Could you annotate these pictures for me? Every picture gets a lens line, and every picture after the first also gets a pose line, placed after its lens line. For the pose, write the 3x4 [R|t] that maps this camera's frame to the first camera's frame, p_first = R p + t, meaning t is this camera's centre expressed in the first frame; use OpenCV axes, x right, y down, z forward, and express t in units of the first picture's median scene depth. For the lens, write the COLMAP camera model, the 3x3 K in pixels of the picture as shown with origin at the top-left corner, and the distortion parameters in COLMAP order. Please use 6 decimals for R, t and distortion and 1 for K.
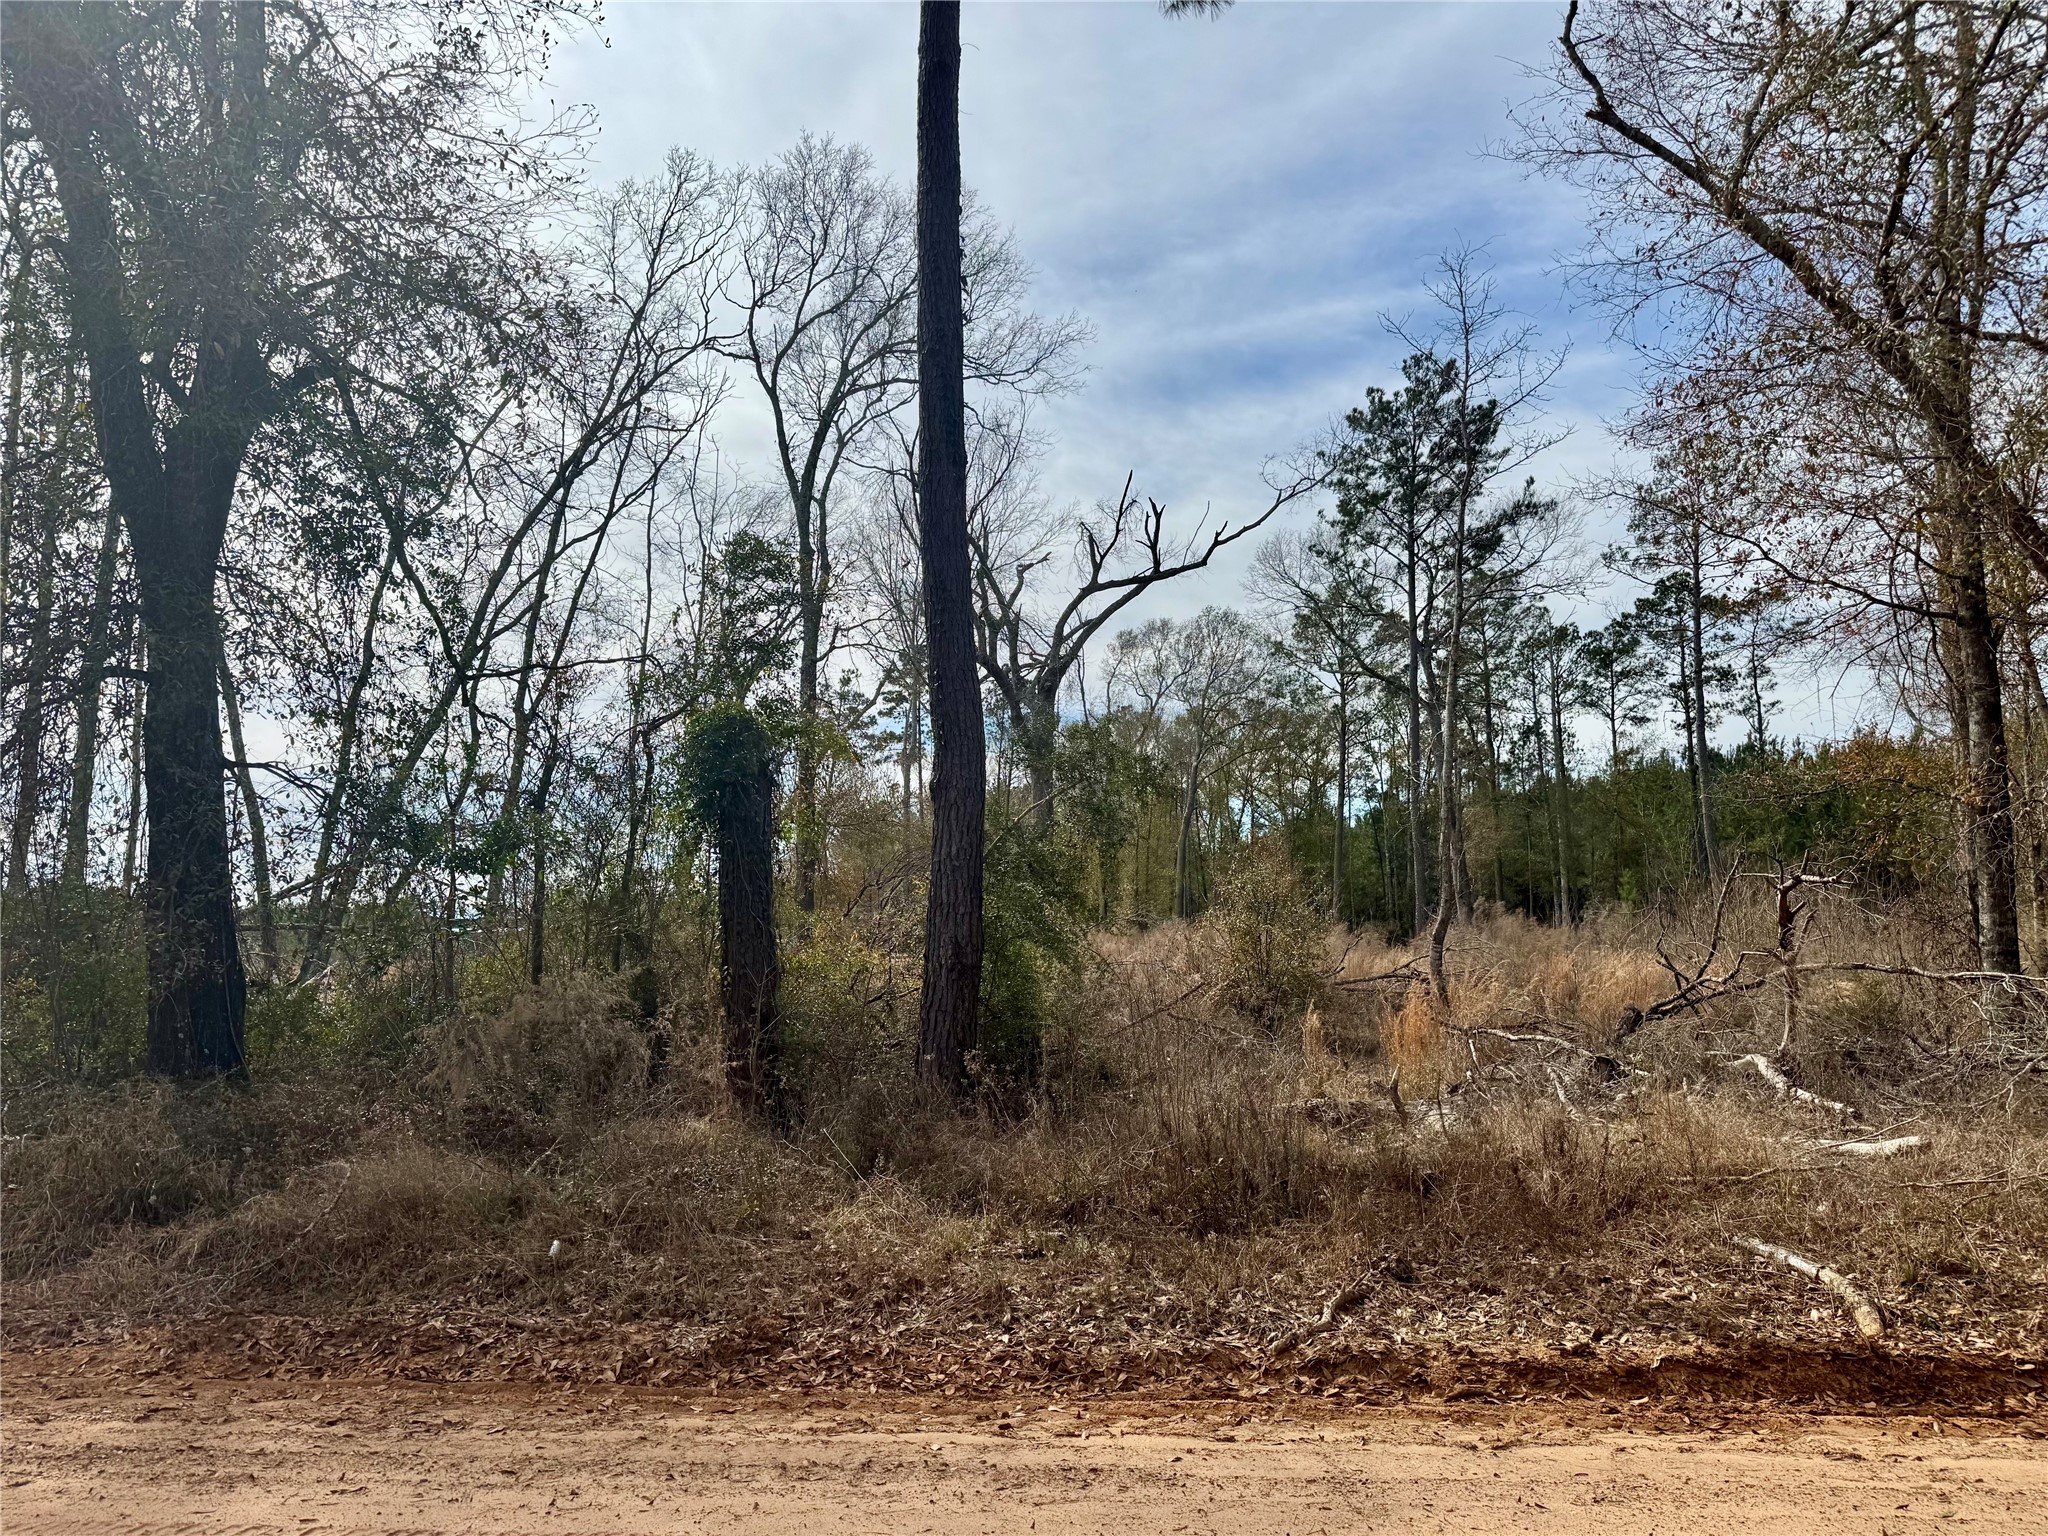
lens RADIAL K [[1440.9, 0, 1039.1], [0, 1440.9, 772.1], [0, 0, 1]] dist [0.043240, -0.065010]
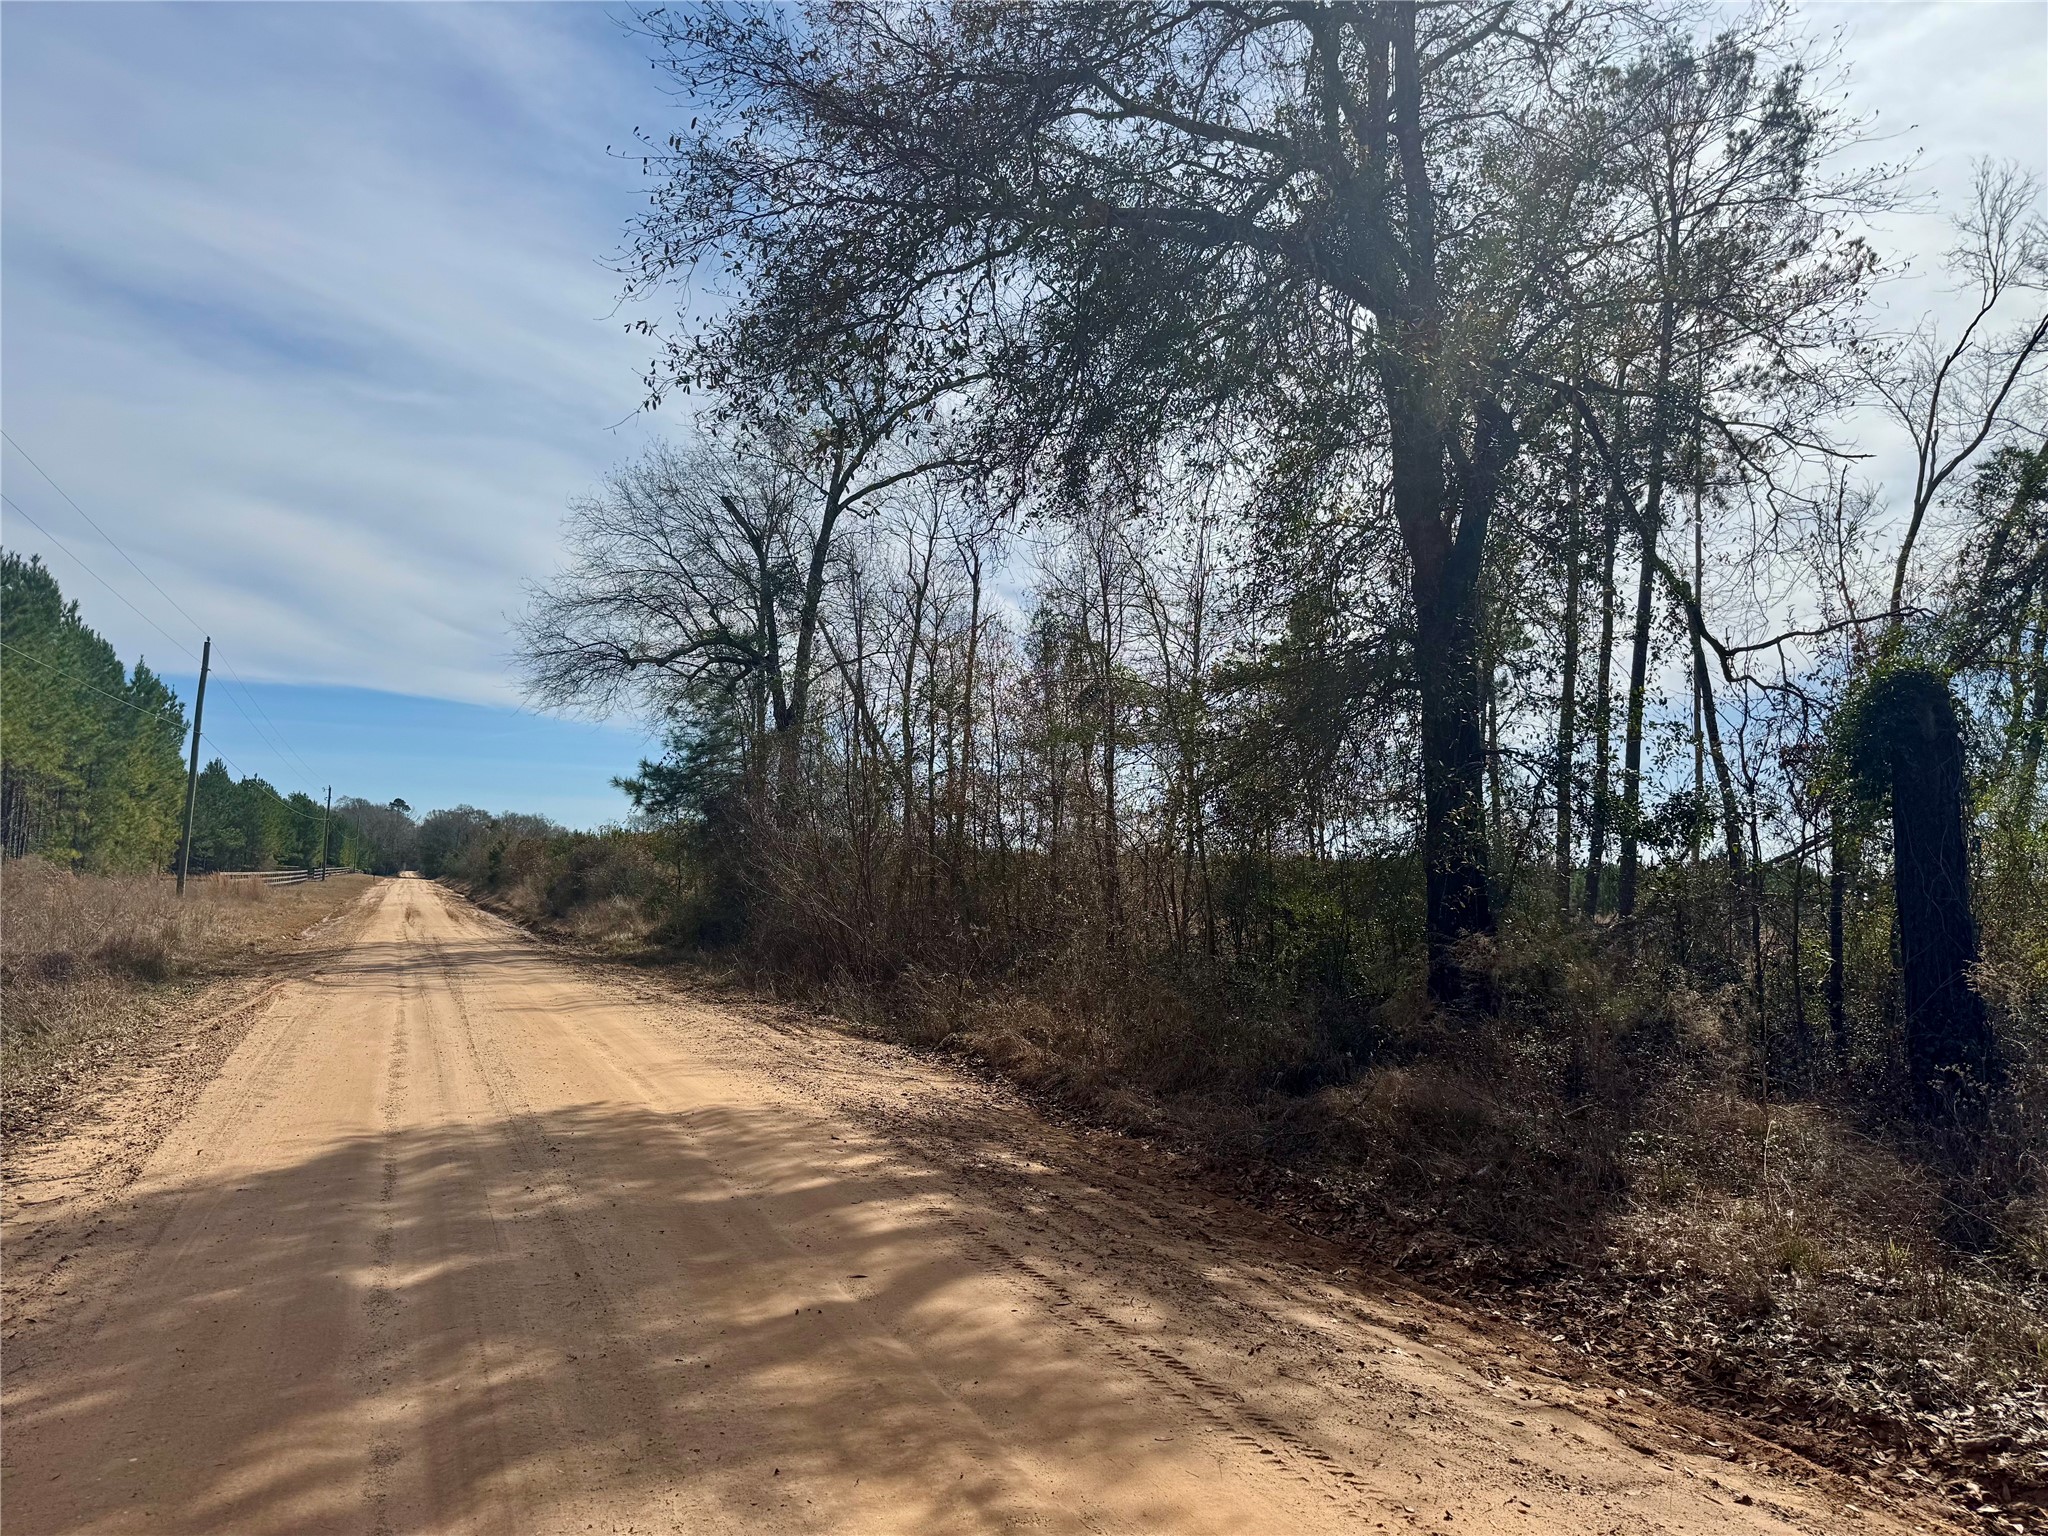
lens RADIAL K [[1440.9, 0, 1039.1], [0, 1440.9, 772.1], [0, 0, 1]] dist [0.043240, -0.065010]
pose [[0.478610, -0.032971, -0.877408, 0.114122], [0.051697, 0.998619, -0.009327, 0.001254], [0.876505, -0.040895, 0.479653, 0.032865]]
